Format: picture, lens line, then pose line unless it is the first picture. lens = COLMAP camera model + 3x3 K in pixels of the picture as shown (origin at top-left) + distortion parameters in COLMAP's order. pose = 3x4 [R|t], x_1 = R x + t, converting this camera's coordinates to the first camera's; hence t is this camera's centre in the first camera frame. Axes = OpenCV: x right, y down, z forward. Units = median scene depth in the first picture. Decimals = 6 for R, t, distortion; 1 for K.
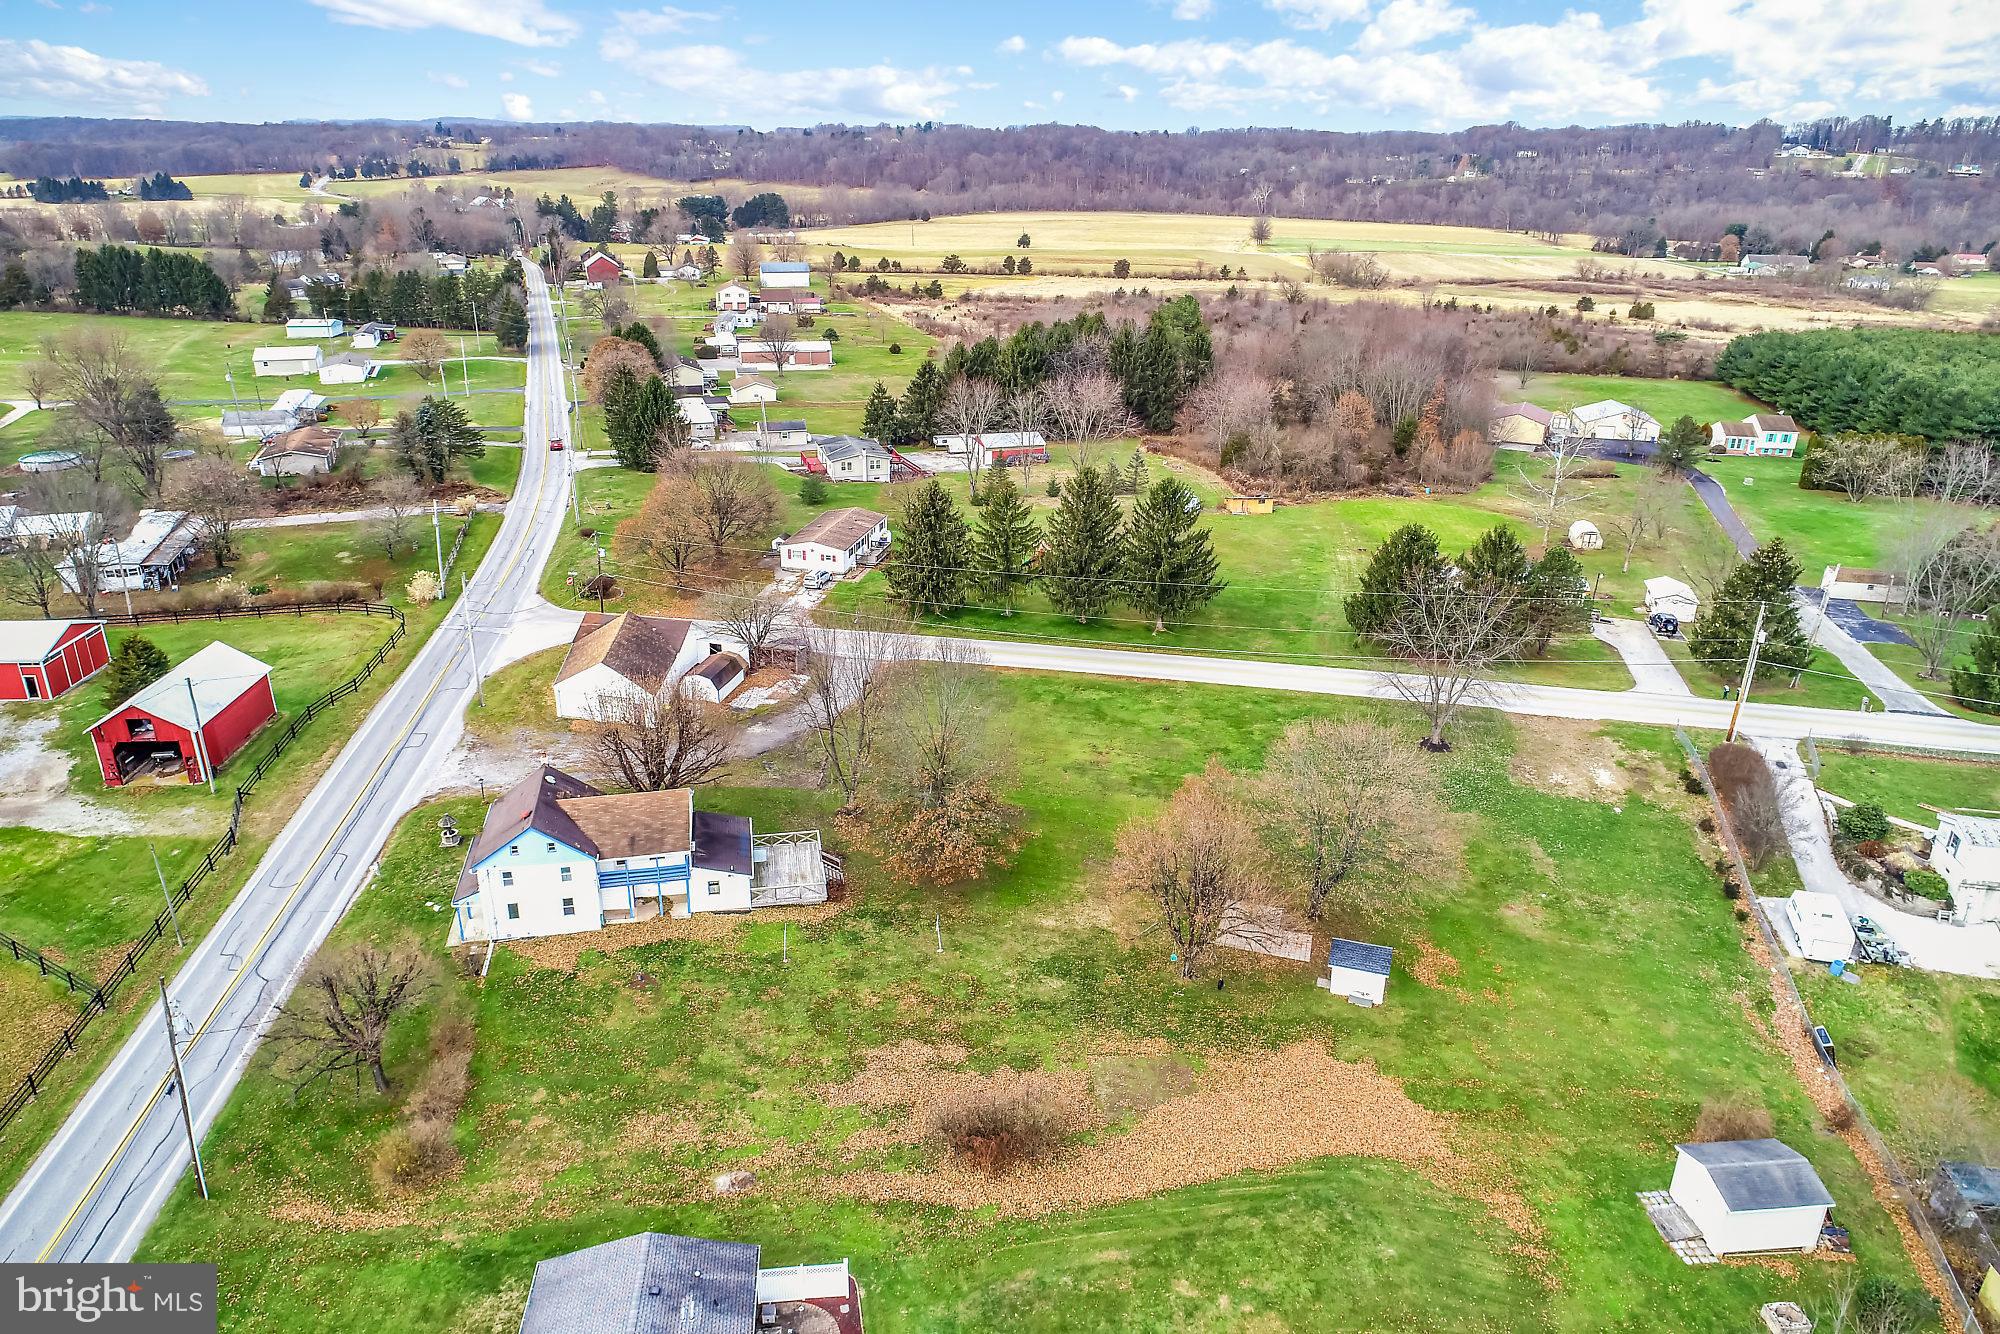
lens RADIAL K [[1345.4, 0, 998.4], [0, 1345.4, 662.5], [0, 0, 1]] dist [-0.003083, -0.004213]
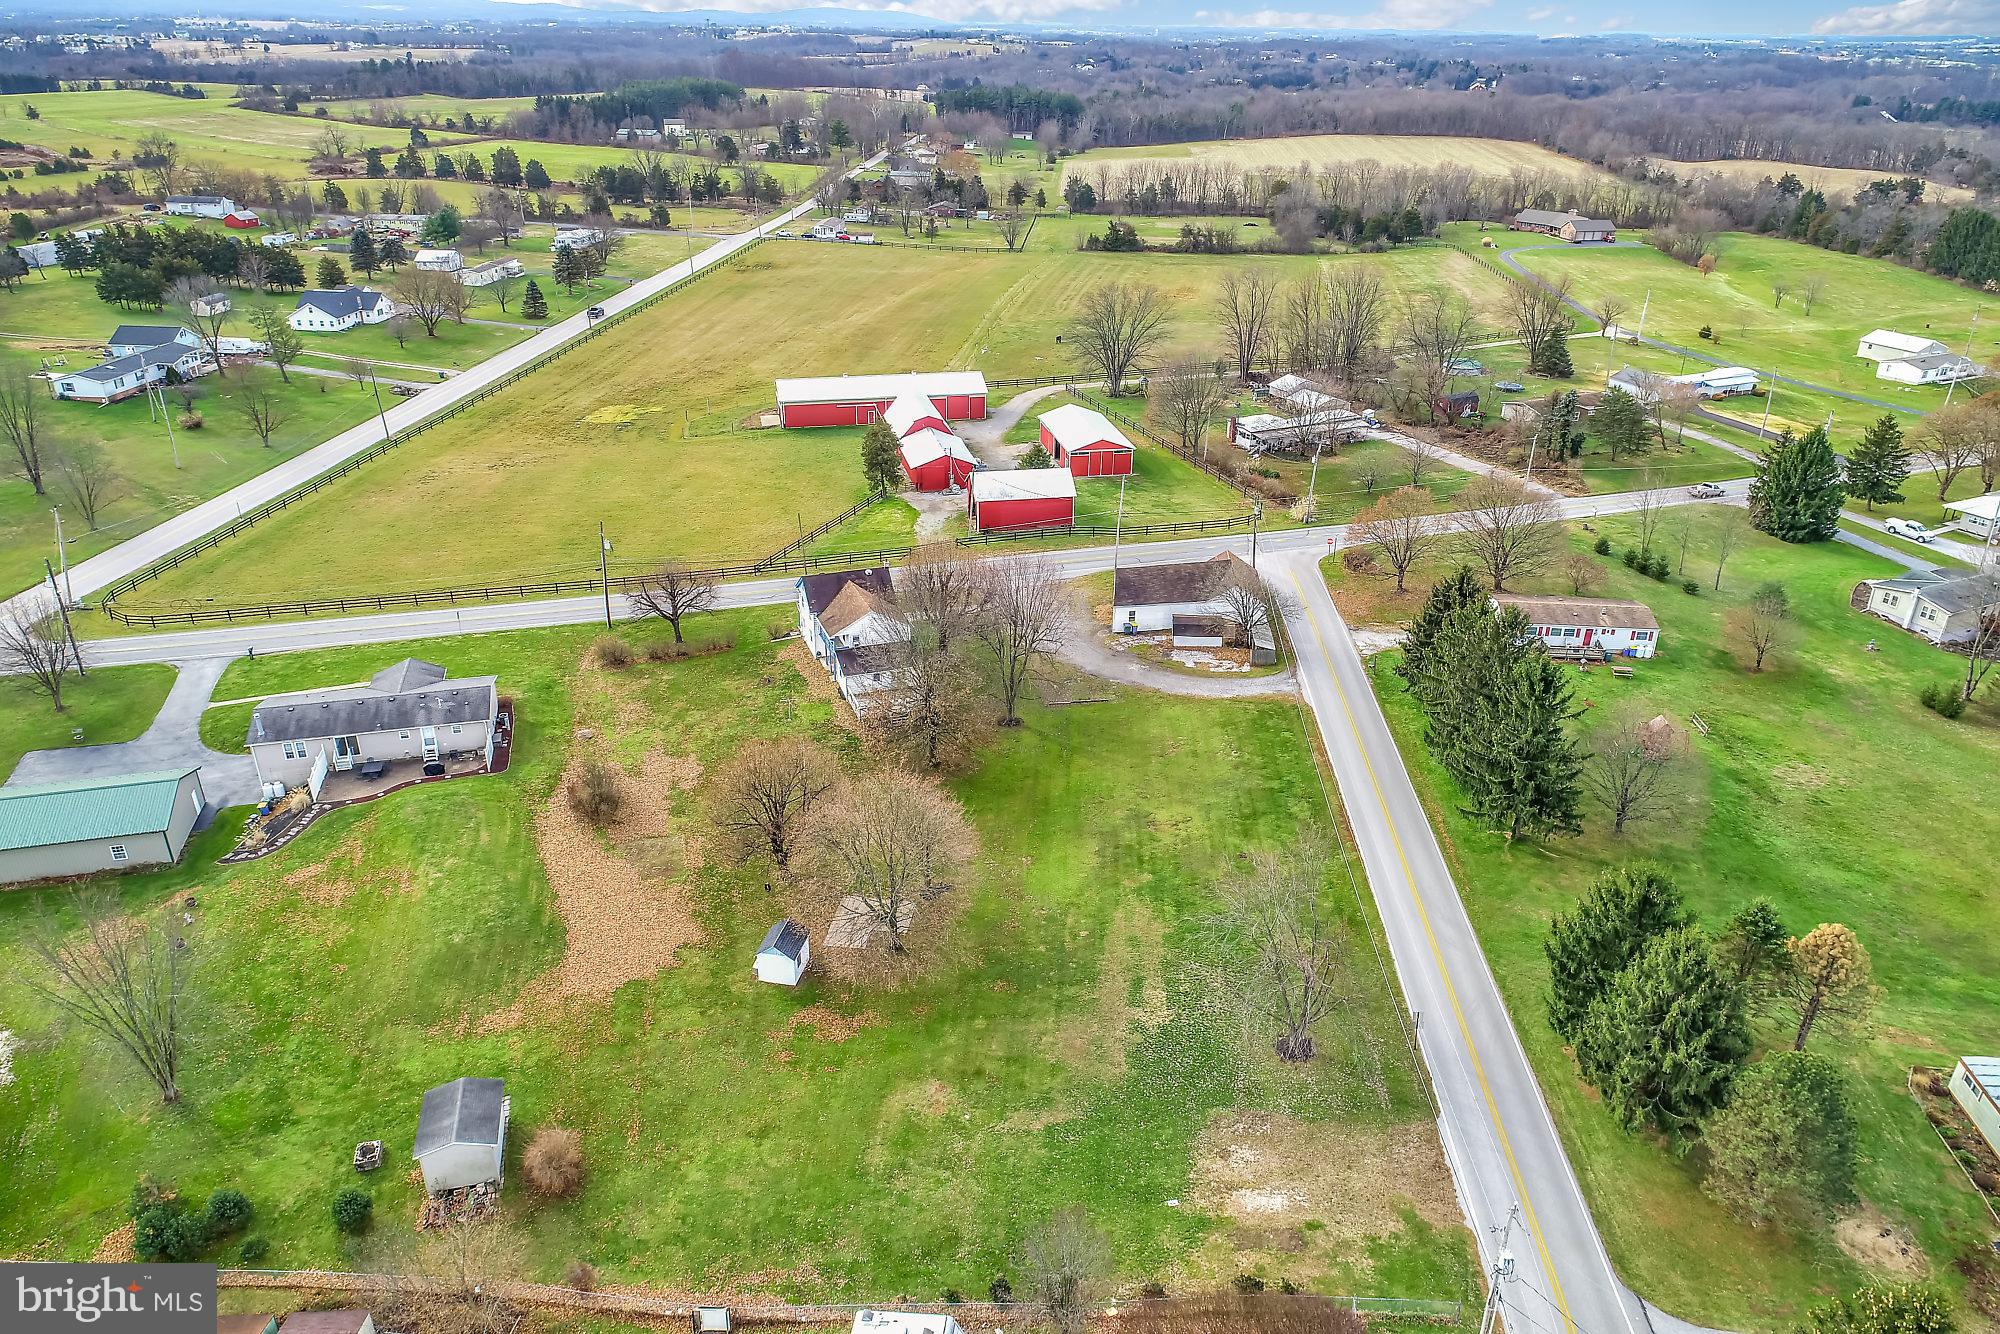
lens RADIAL K [[1340.1, 0, 1000.0], [0, 1340.1, 667.0], [0, 0, 1]] dist [-0.003993, 0.001901]
pose [[0.143762, 0.419360, -0.896365, 1.149567], [-0.372538, 0.862076, 0.343570, -0.416231], [0.916814, 0.284537, 0.280161, 0.744977]]
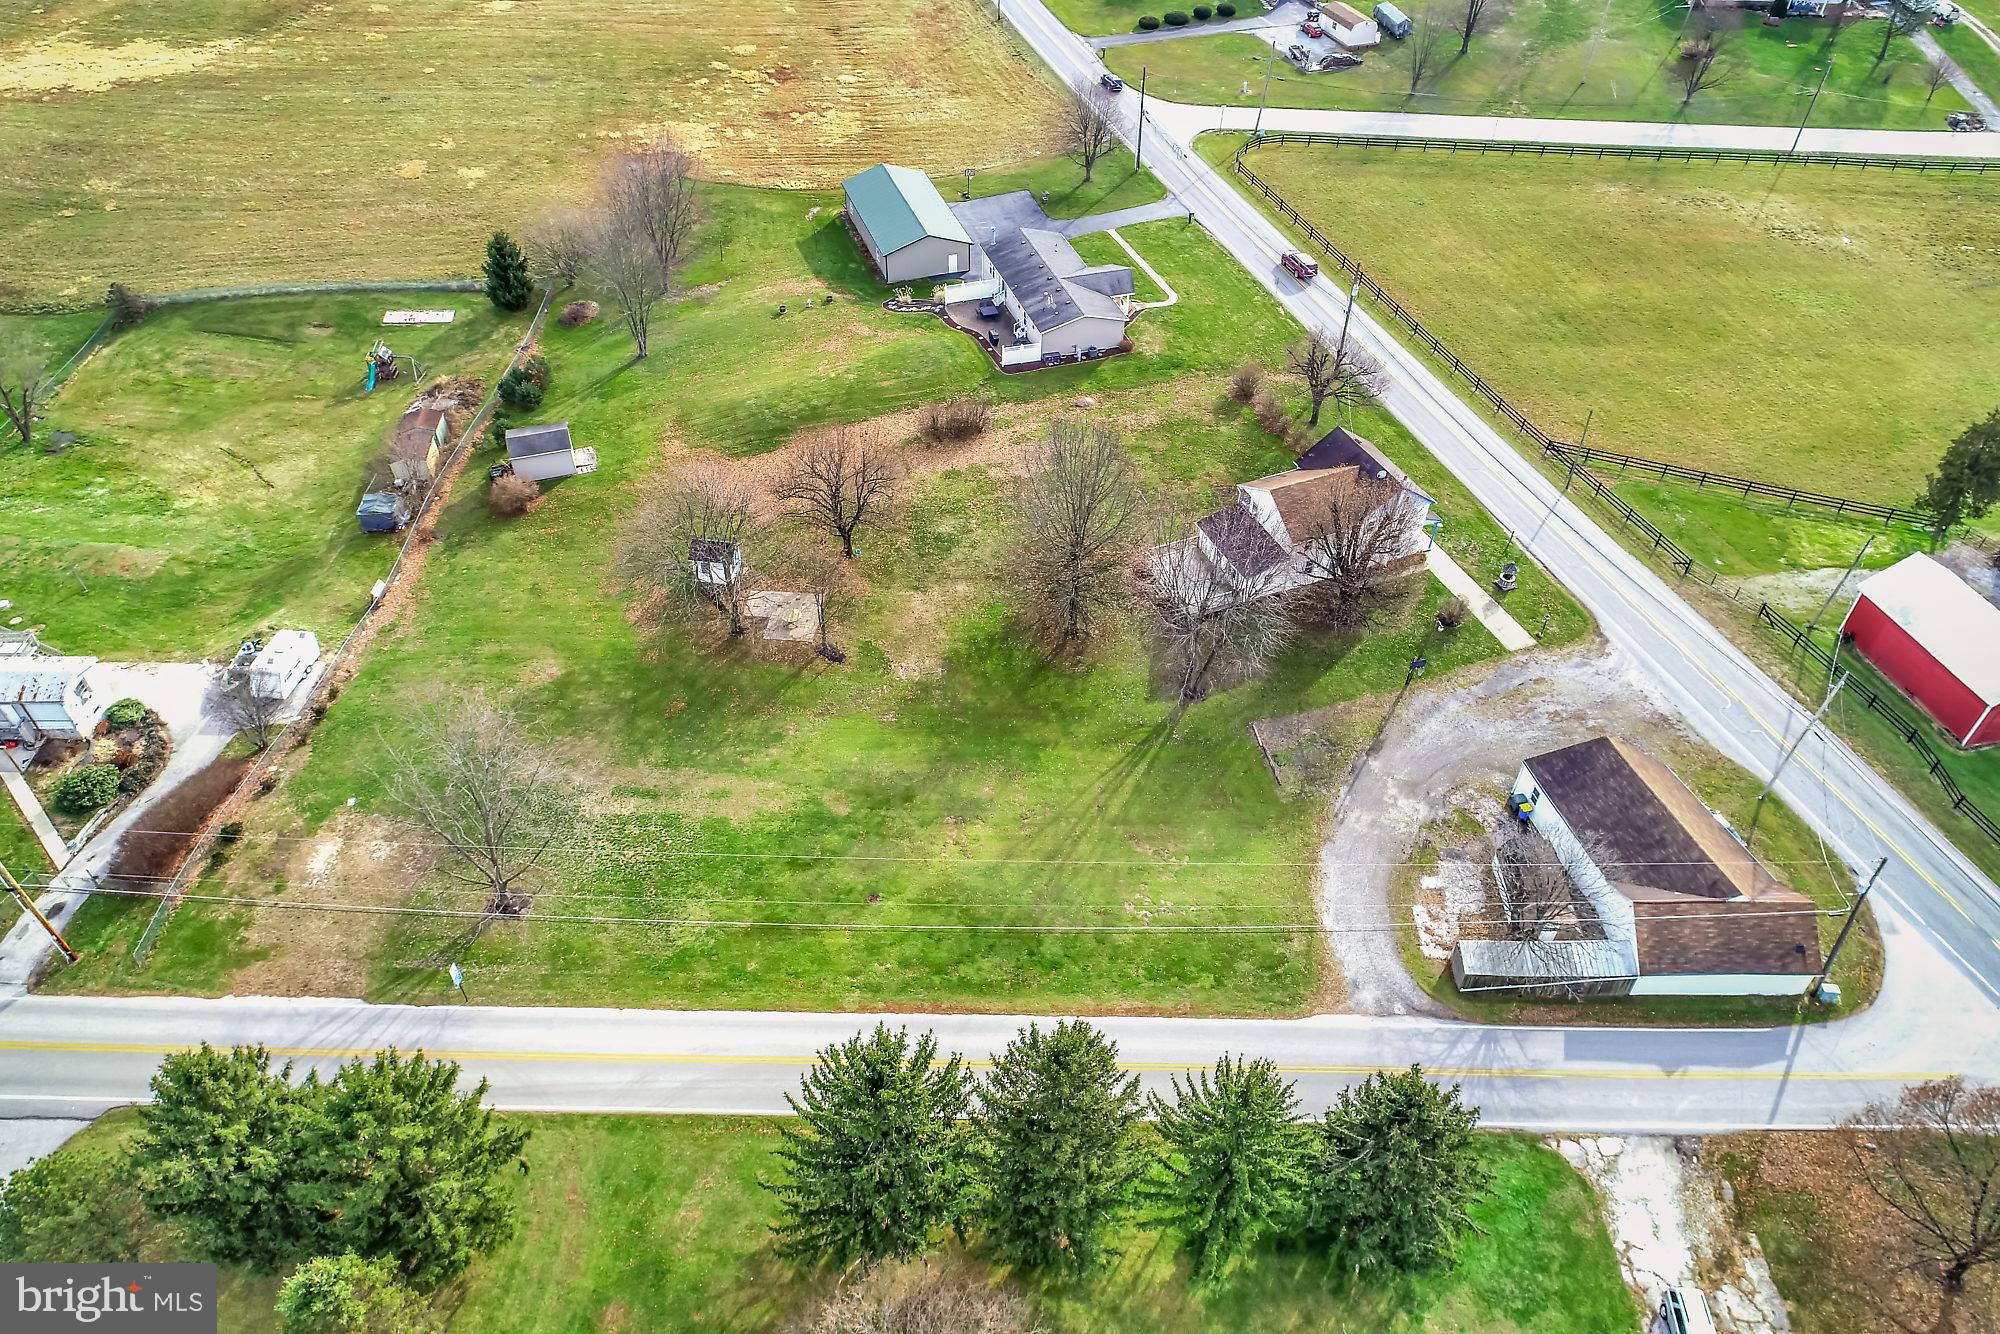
lens RADIAL K [[1345.4, 0, 998.4], [0, 1345.4, 662.5], [0, 0, 1]] dist [-0.003083, -0.004213]
pose [[-0.978795, 0.120882, -0.165372, 0.217753], [-0.097368, 0.435724, 0.894798, -0.881682], [0.180221, 0.891926, -0.414715, 1.601250]]
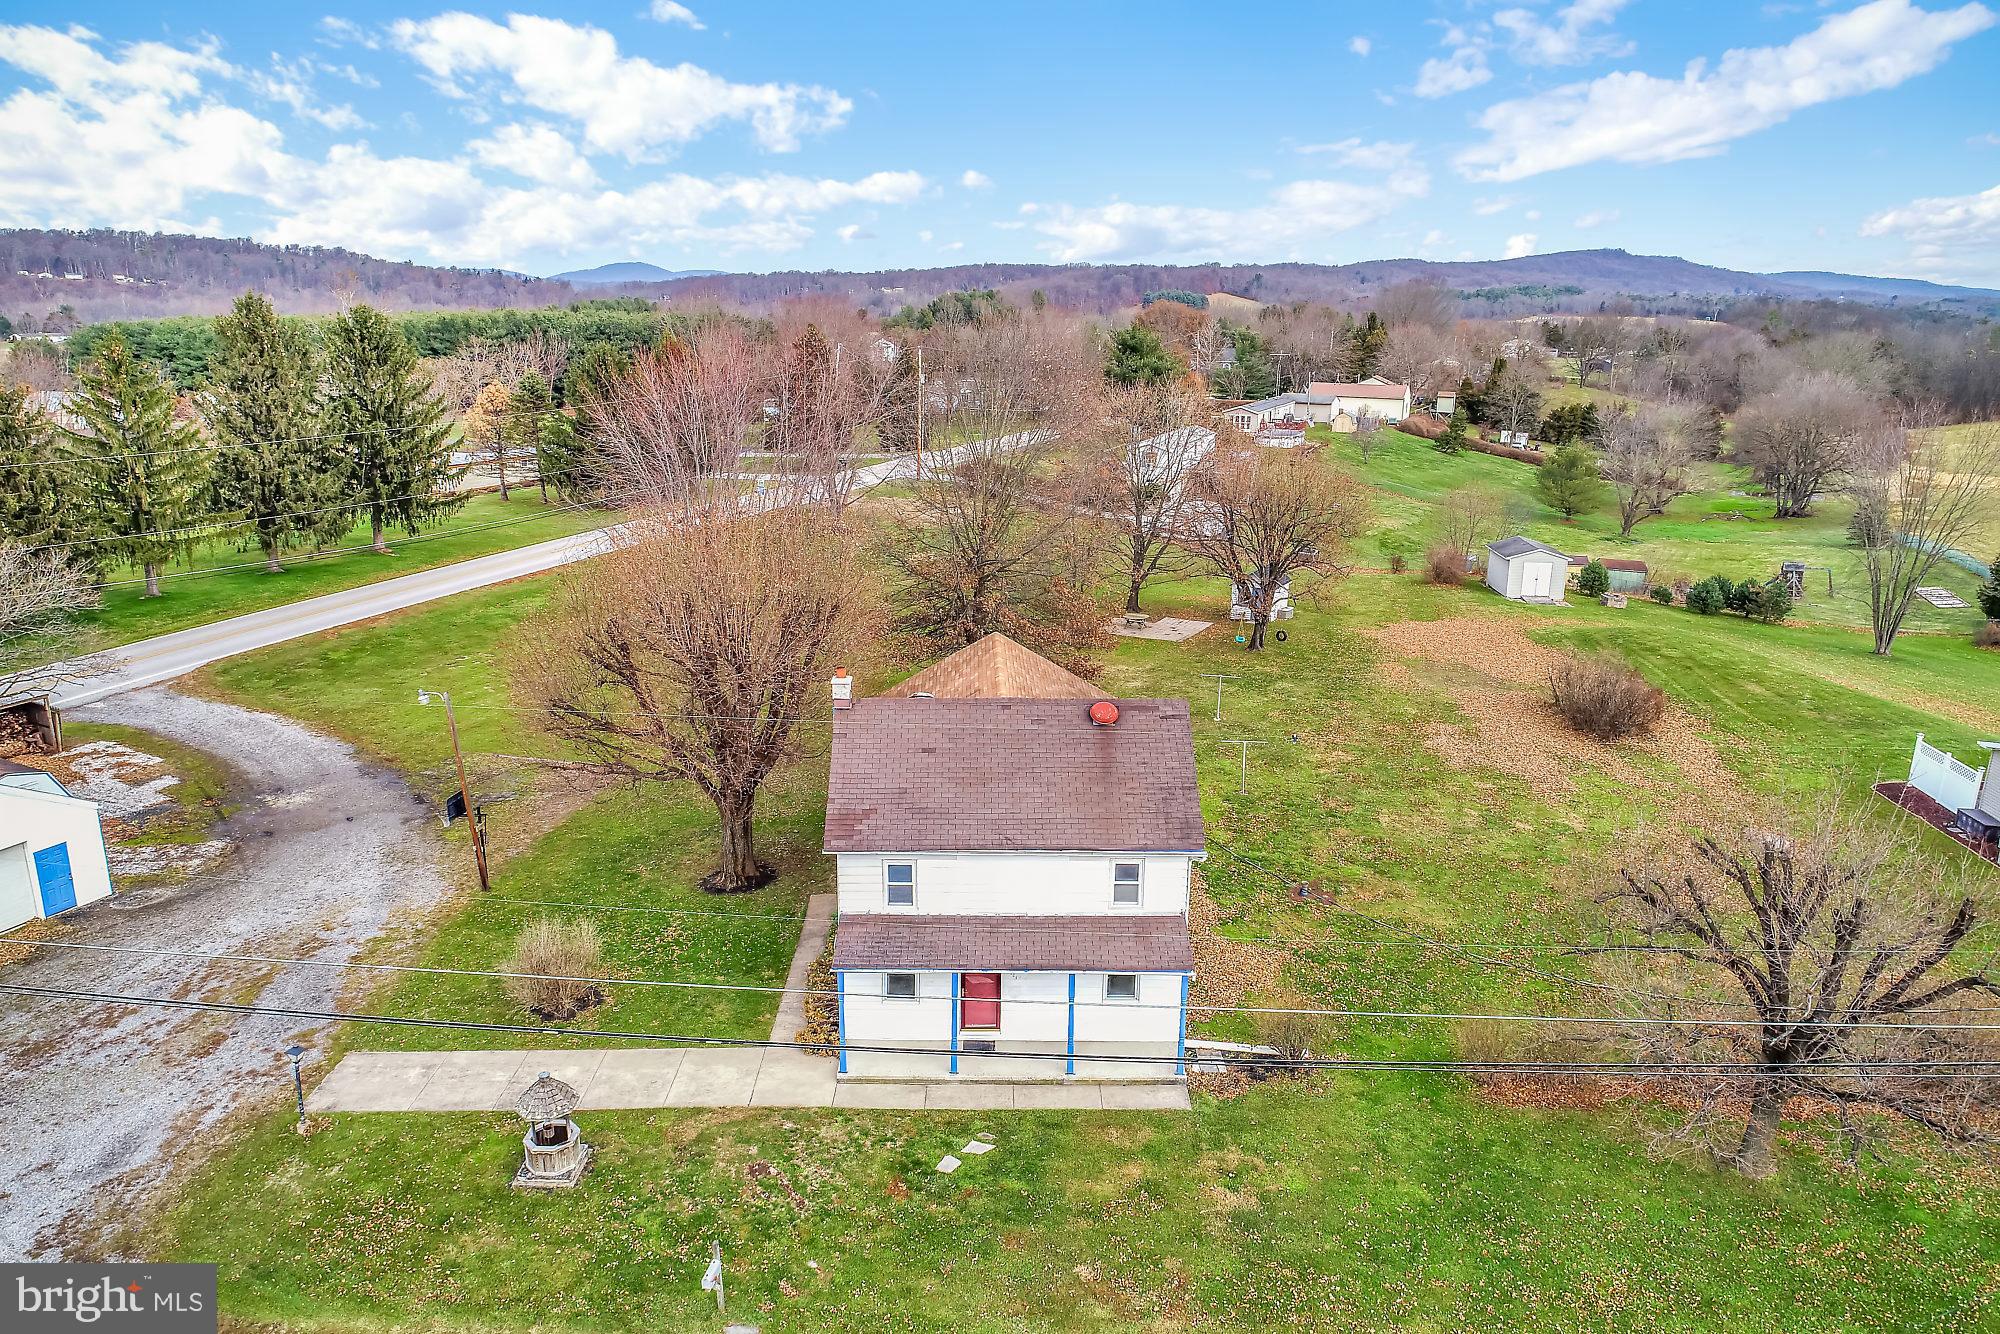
lens RADIAL K [[1340.1, 0, 1000.0], [0, 1340.1, 667.0], [0, 0, 1]] dist [-0.003993, 0.001901]
pose [[0.185634, -0.271668, 0.944318, -0.709644], [0.350698, 0.916048, 0.194595, 0.009089], [-0.917906, 0.295047, 0.265323, 0.883312]]
